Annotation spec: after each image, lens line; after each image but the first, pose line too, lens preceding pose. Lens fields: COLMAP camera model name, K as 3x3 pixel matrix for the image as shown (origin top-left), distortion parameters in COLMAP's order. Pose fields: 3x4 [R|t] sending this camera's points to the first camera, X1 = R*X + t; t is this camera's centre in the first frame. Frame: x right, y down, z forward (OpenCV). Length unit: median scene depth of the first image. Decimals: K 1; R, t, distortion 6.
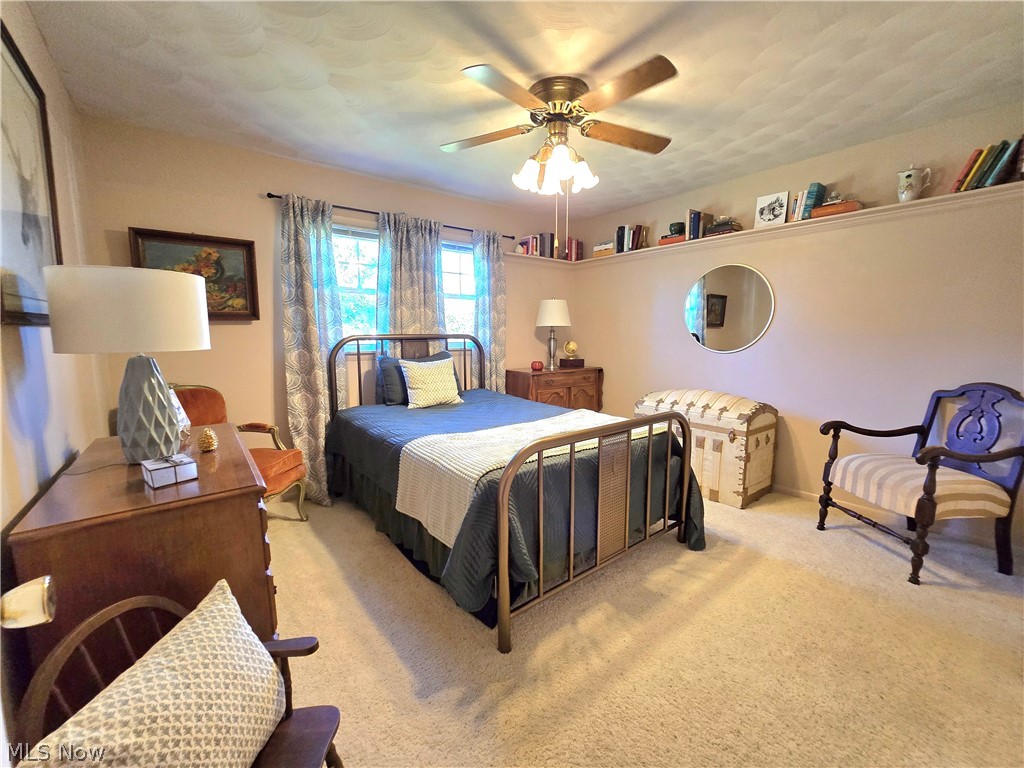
lens RADIAL K [[424.4, 0, 515.9], [0, 424.4, 385.2], [0, 0, 1]] dist [-0.004862, -0.000215]
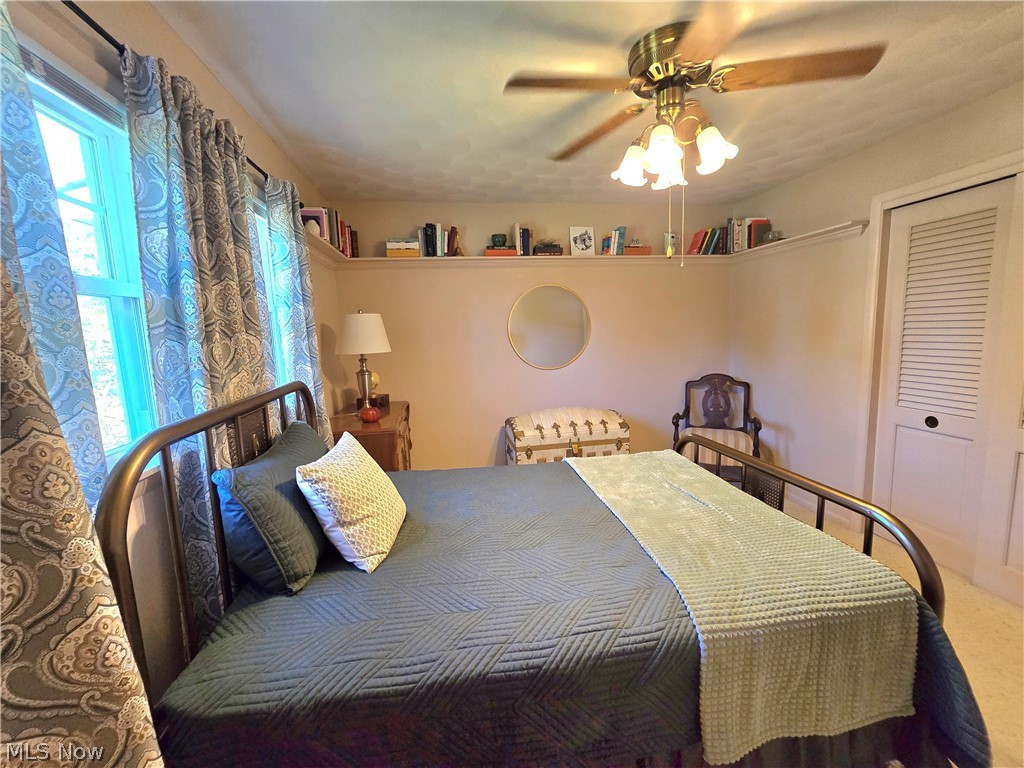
lens RADIAL K [[418.8, 0, 511.5], [0, 418.8, 396.5], [0, 0, 1]] dist [-0.000889, -0.000041]
pose [[0.487671, -0.154898, 0.859176, -0.476359], [0.138756, 0.985377, 0.098893, -0.130796], [-0.861931, 0.070988, 0.502032, 0.586635]]
